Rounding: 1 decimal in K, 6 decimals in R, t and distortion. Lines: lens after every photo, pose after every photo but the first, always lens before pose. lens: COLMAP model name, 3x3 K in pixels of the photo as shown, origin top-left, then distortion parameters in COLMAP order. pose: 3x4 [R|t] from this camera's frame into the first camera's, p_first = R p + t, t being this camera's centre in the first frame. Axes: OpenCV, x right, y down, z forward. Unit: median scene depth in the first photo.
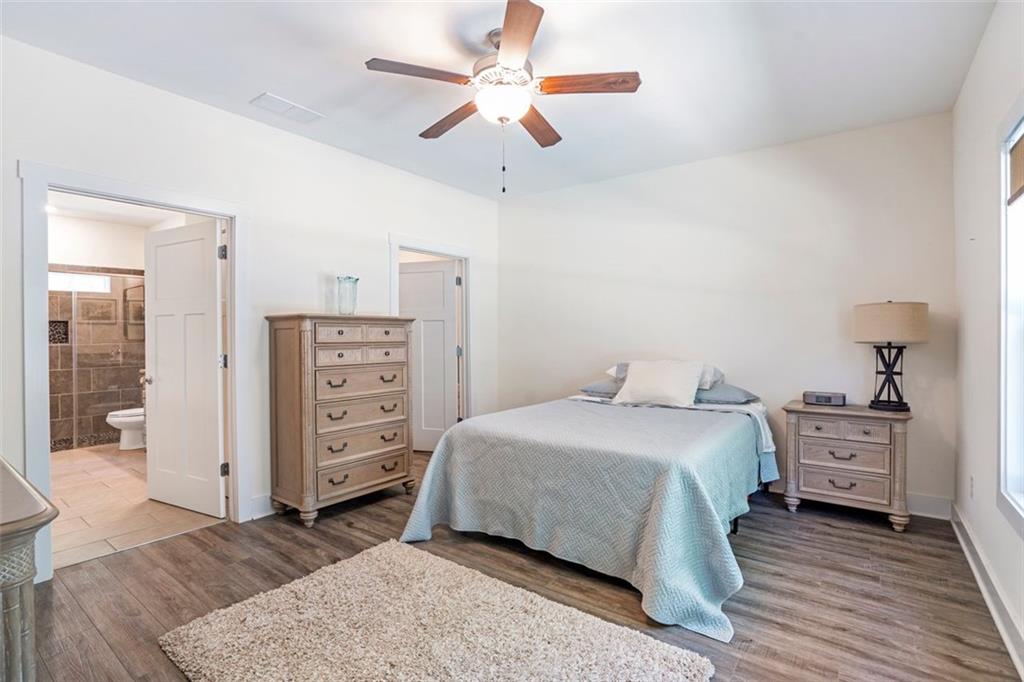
lens RADIAL K [[474.2, 0, 489.5], [0, 474.2, 338.8], [0, 0, 1]] dist [-0.000989, -0.000053]
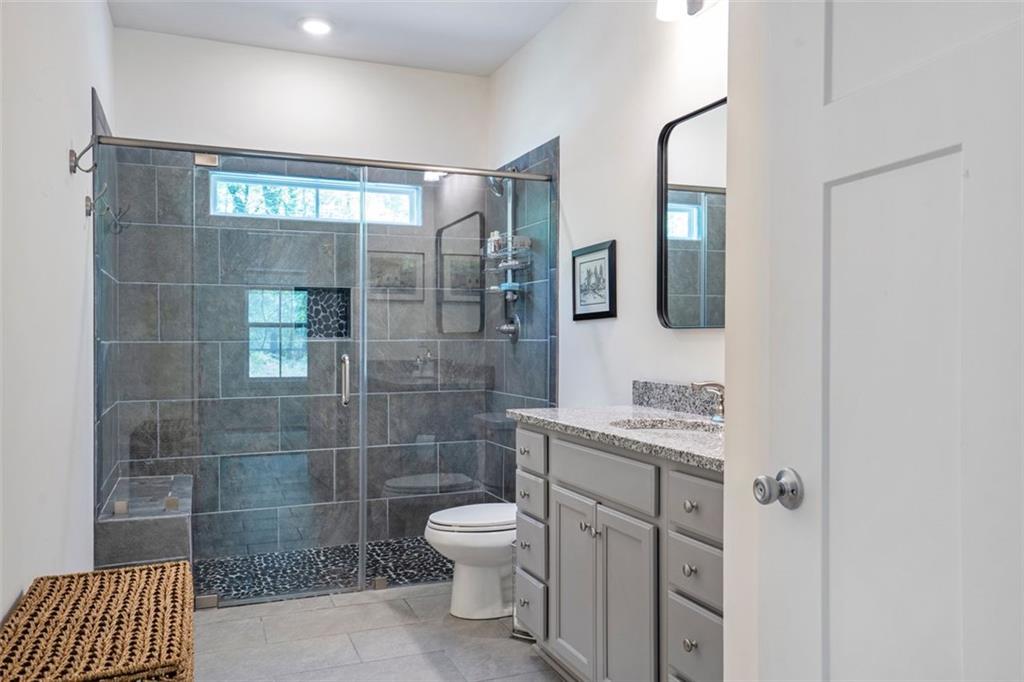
lens RADIAL K [[778.4, 0, 513.4], [0, 778.4, 345.8], [0, 0, 1]] dist [-0.000640, 0.002595]
pose [[0.871427, 0.012379, -0.490369, -0.382574], [-0.010698, 0.999923, 0.006232, 0.011108], [0.490408, -0.000185, 0.871493, 0.422351]]
